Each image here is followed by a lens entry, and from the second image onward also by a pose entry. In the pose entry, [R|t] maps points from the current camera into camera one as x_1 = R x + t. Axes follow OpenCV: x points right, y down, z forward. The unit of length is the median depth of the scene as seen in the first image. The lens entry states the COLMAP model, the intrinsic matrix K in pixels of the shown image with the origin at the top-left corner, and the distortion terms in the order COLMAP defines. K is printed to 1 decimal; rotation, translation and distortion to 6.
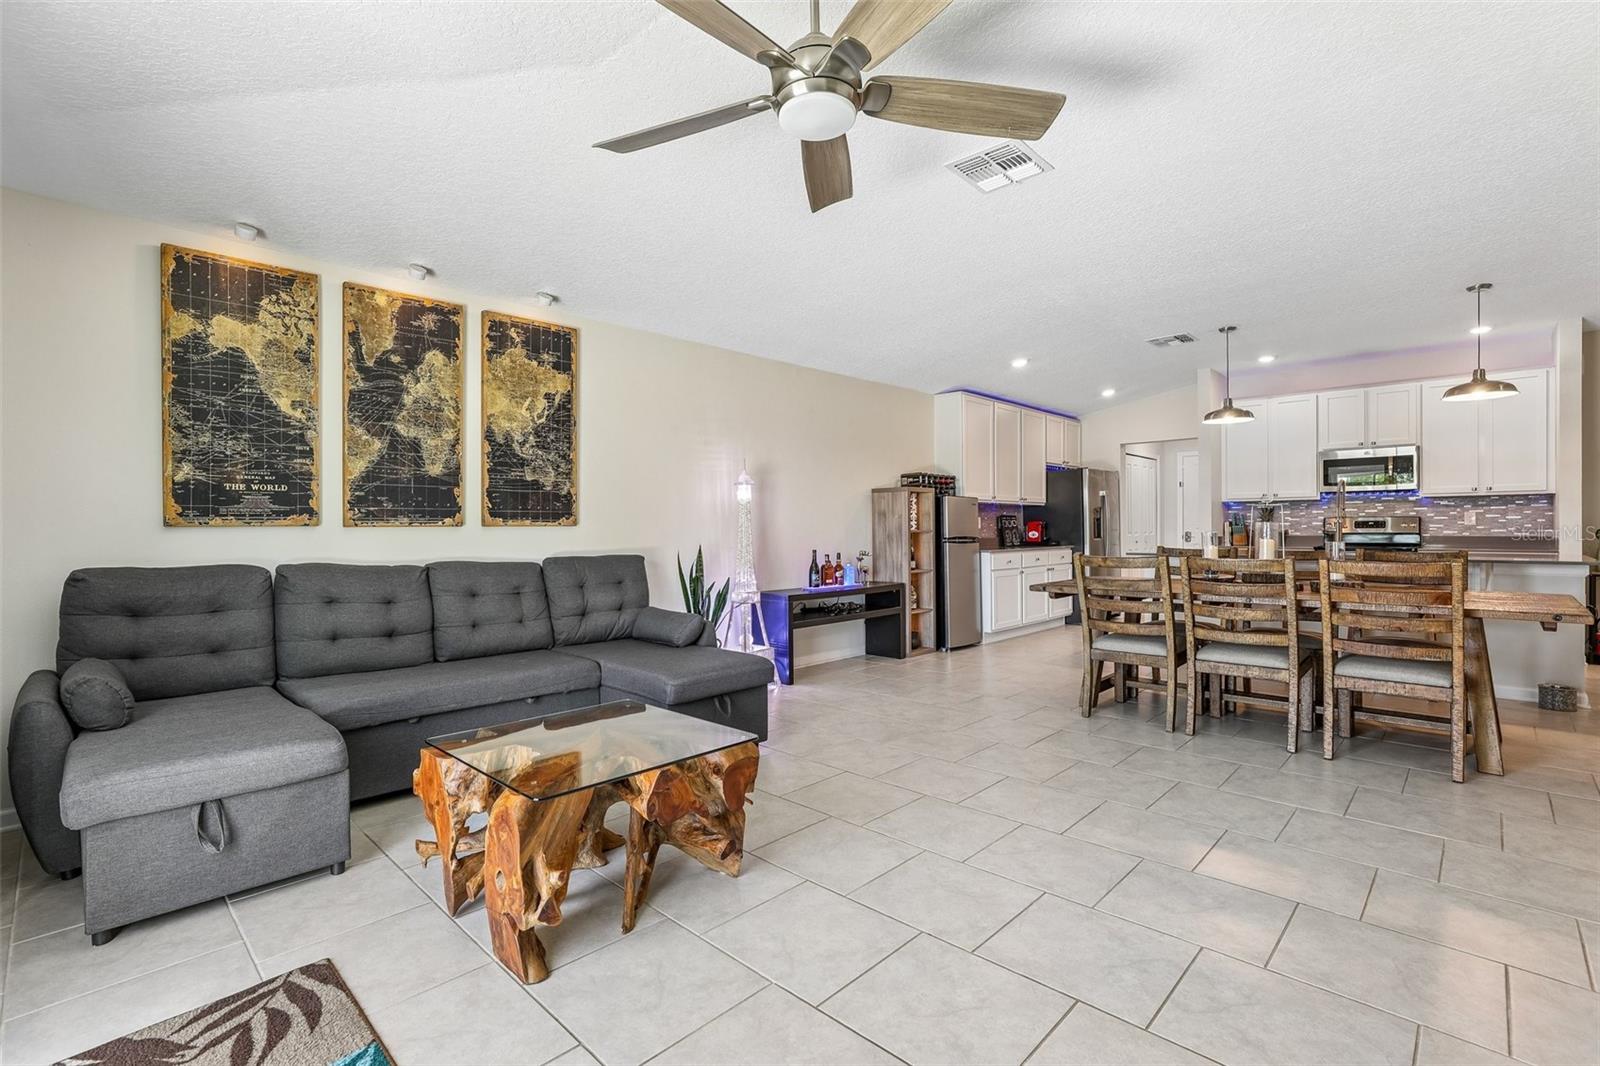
lens RADIAL K [[738.3, 0, 809.0], [0, 738.3, 524.1], [0, 0, 1]] dist [-0.025521, 0.014032]
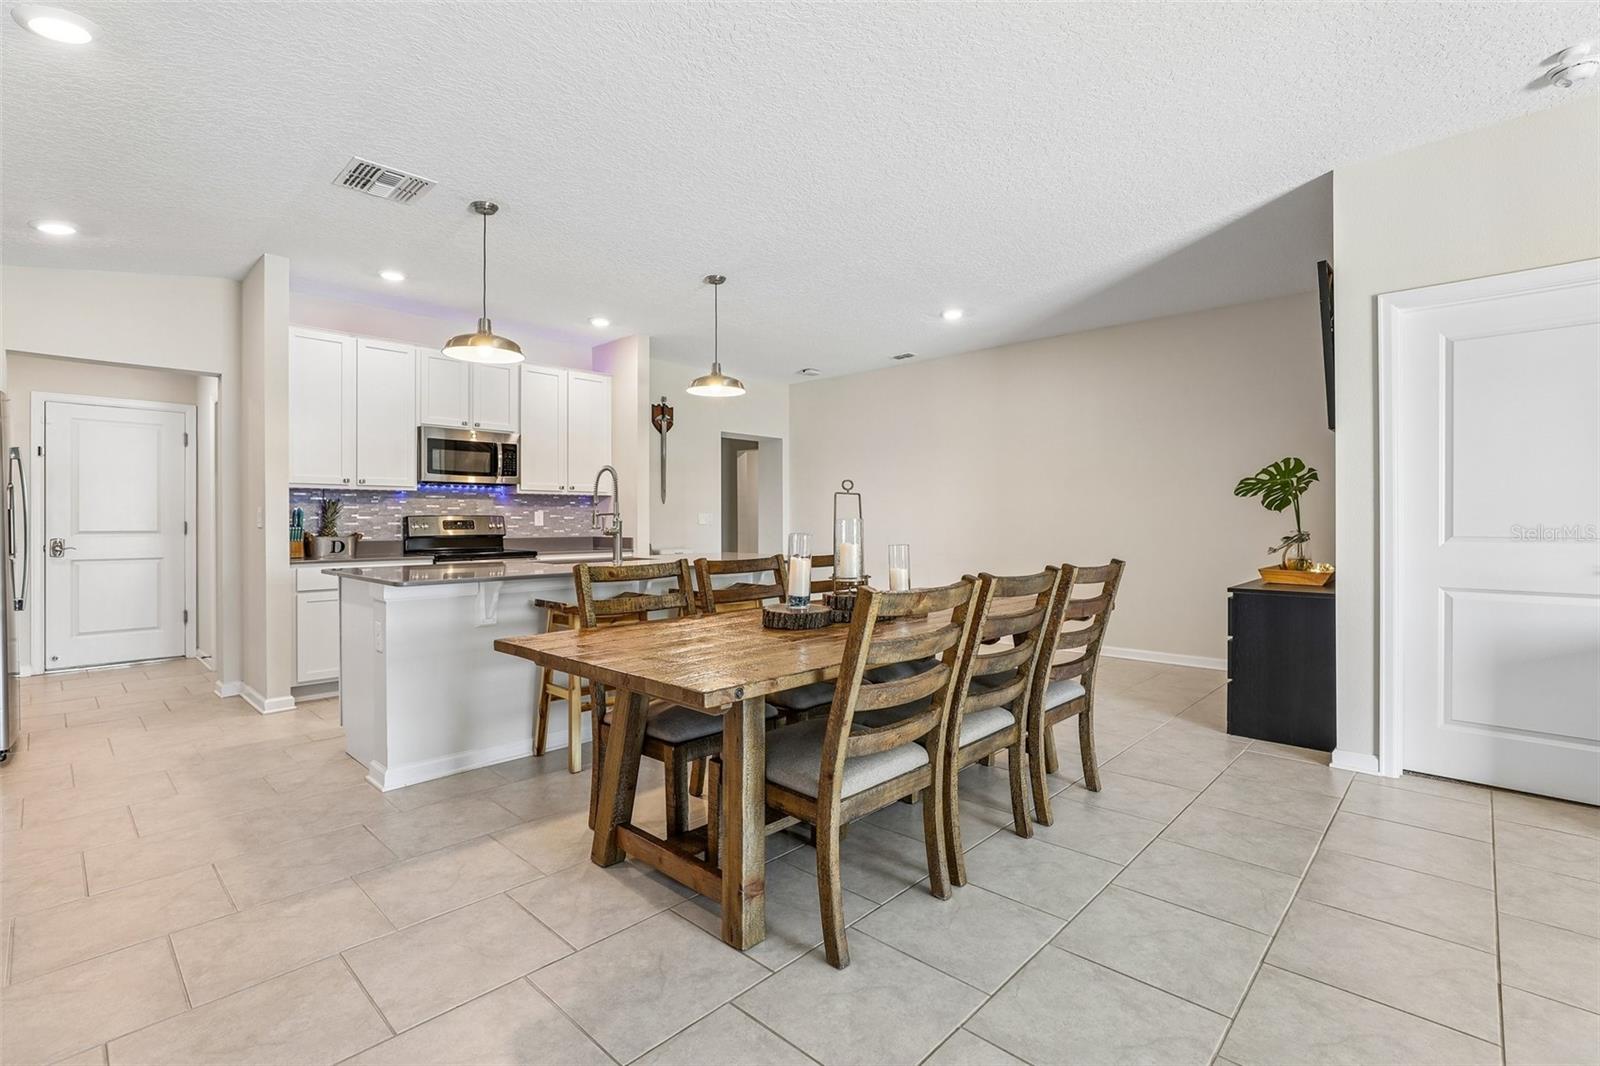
lens RADIAL K [[738.3, 0, 799.1], [0, 738.3, 522.3], [0, 0, 1]] dist [-0.025521, 0.014032]
pose [[0.001654, 0.004105, 0.999990, -0.068323], [0.001303, 0.999991, -0.004107, 0.001672], [-0.999998, 0.001310, 0.001649, 1.147151]]
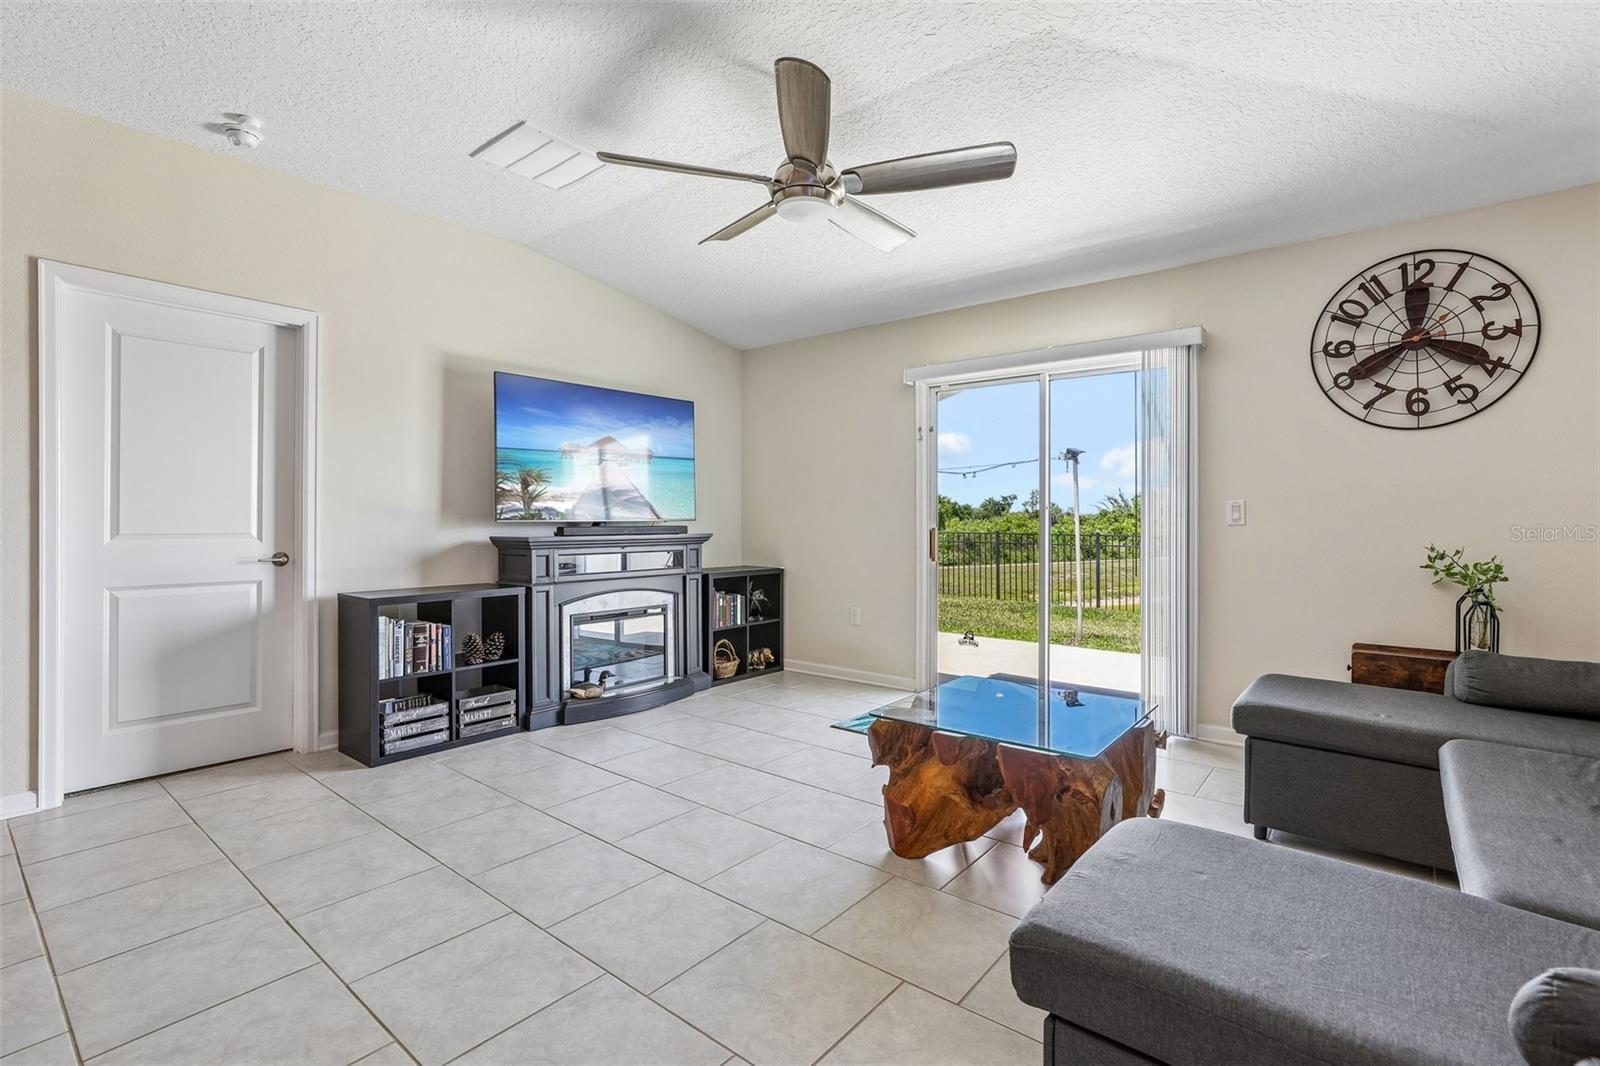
lens RADIAL K [[738.3, 0, 802.0], [0, 738.3, 517.7], [0, 0, 1]] dist [-0.025521, 0.014032]
pose [[-0.997139, 0.005670, -0.075370, 0.065617], [0.005860, 0.999980, -0.002288, 0.003026], [0.075356, -0.002723, -0.997153, 1.266207]]
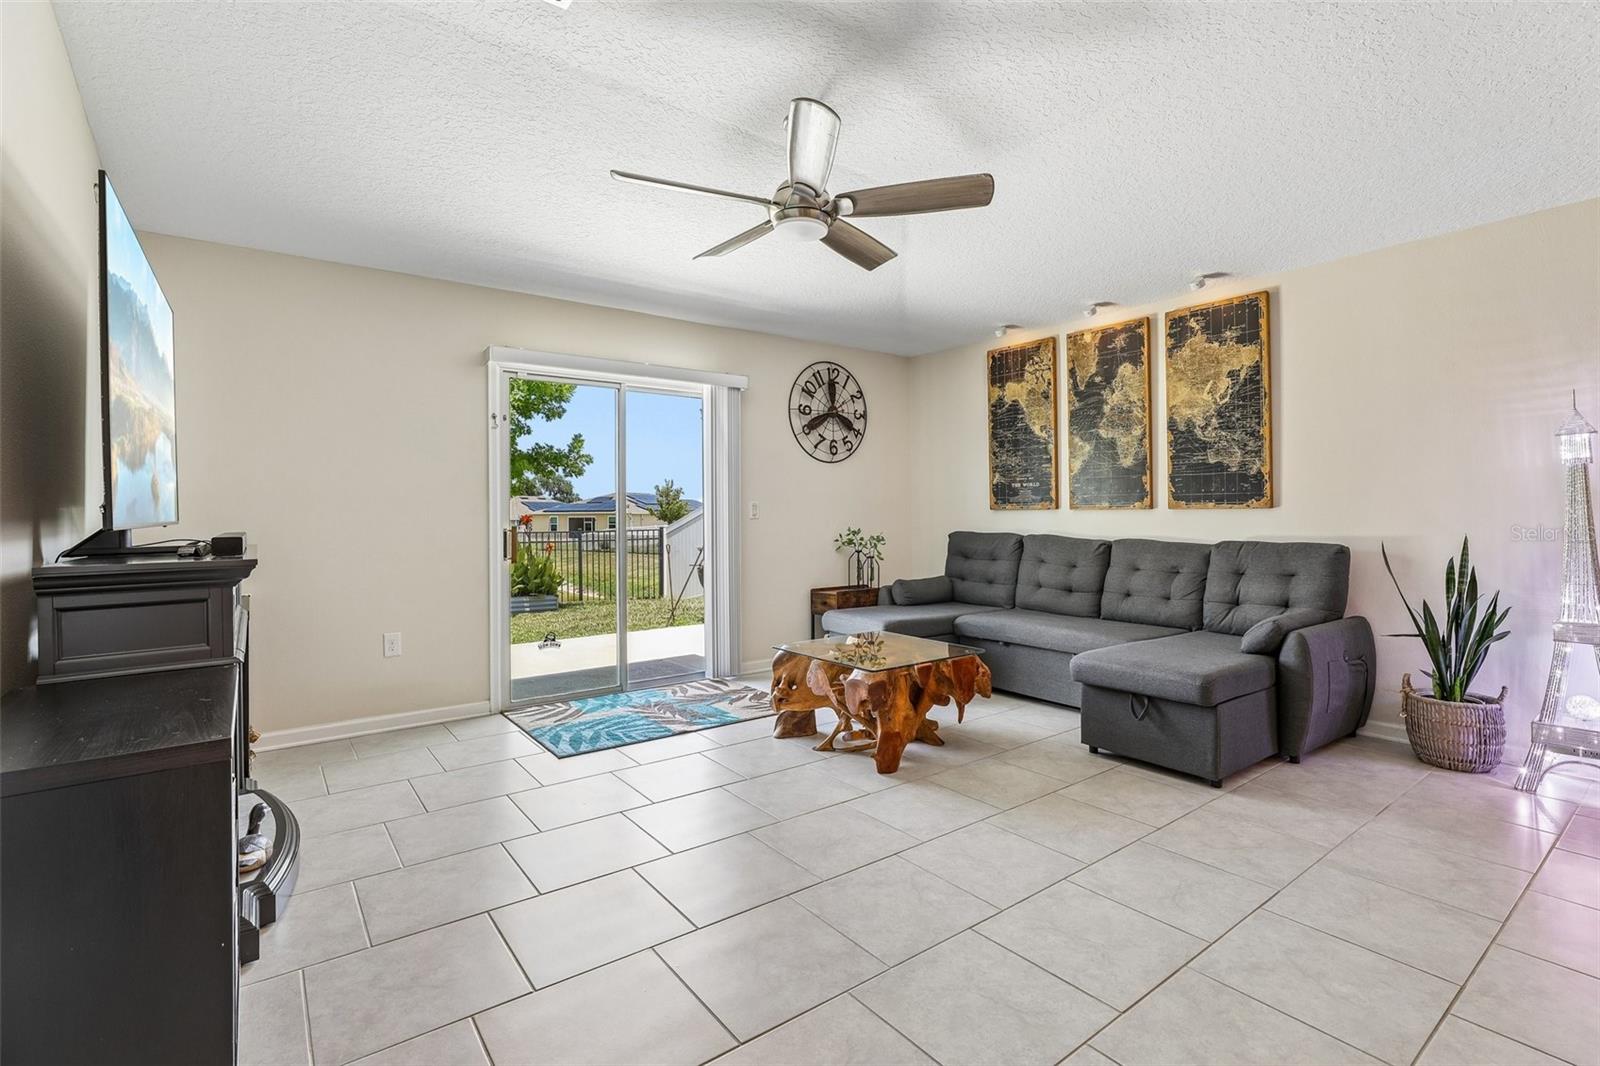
lens RADIAL K [[738.3, 0, 794.5], [0, 738.3, 508.1], [0, 0, 1]] dist [-0.025521, 0.014032]
pose [[-0.171175, 0.001951, -0.985239, 0.775974], [0.011953, 0.999929, -0.000097, -0.005043], [0.985168, -0.011793, -0.171186, 0.671676]]
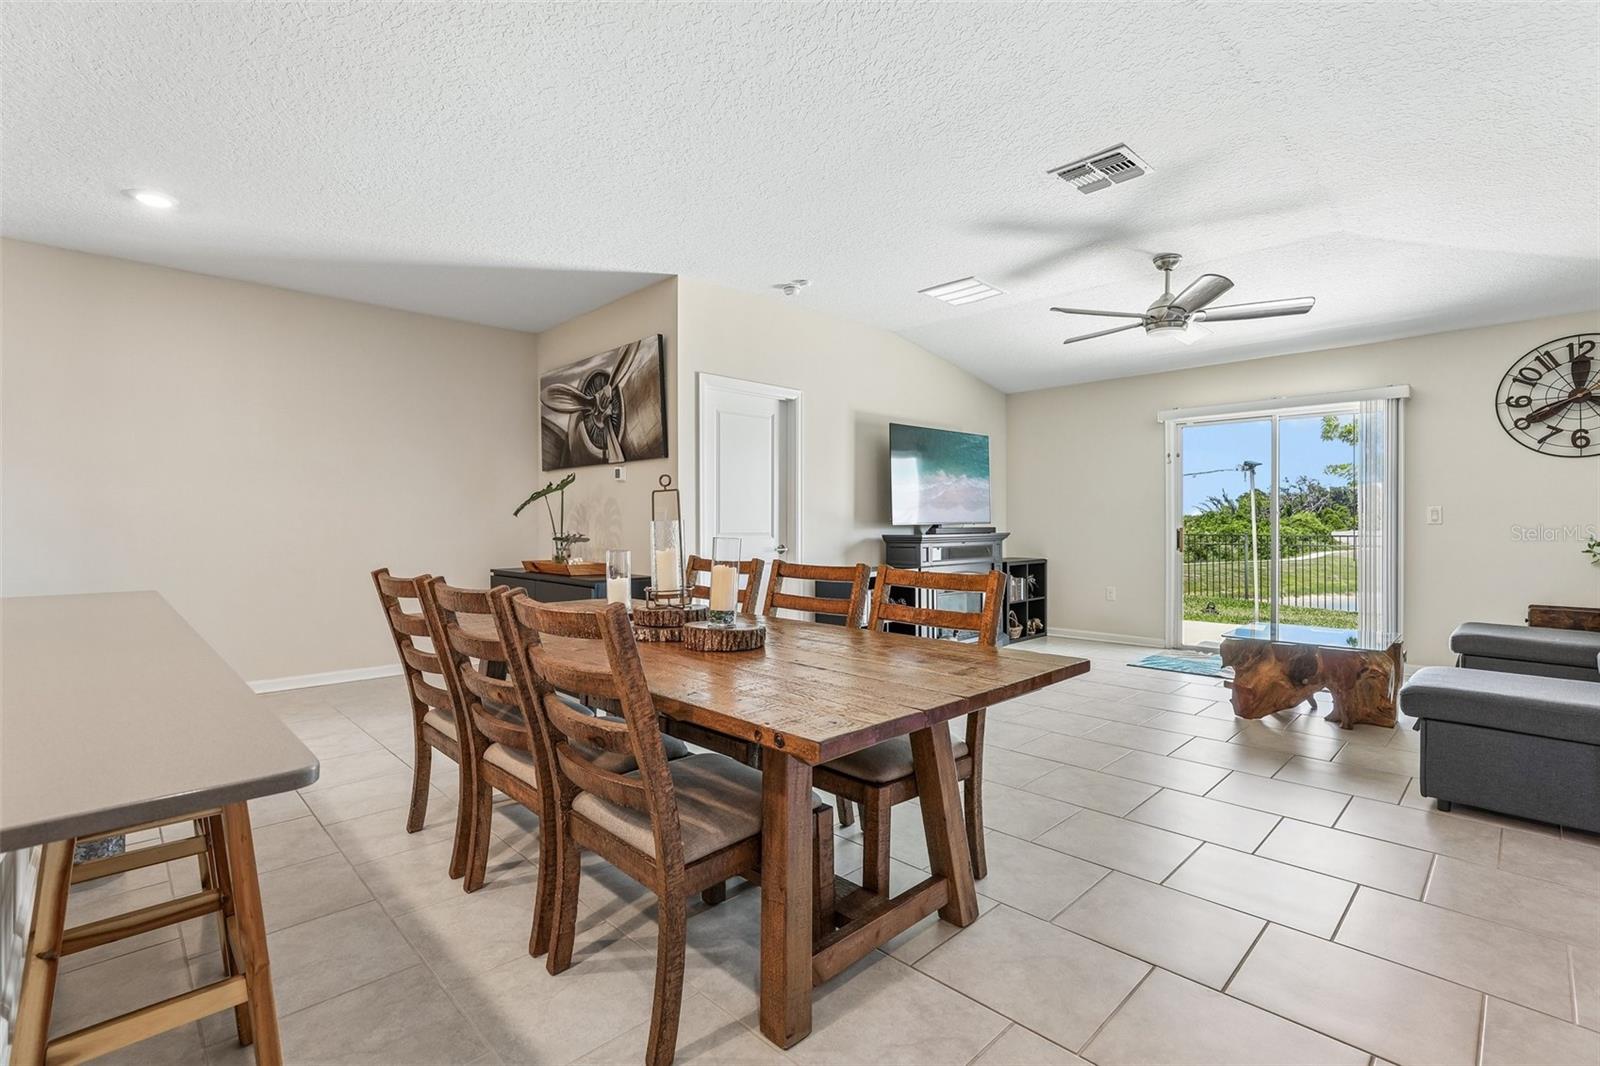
lens RADIAL K [[738.3, 0, 799.4], [0, 738.3, 529.9], [0, 0, 1]] dist [-0.025521, 0.014032]
pose [[-0.999354, 0.011291, 0.034106, 0.553967], [0.011591, 0.999896, 0.008598, -0.000919], [-0.034005, 0.008988, -0.999381, 1.742218]]
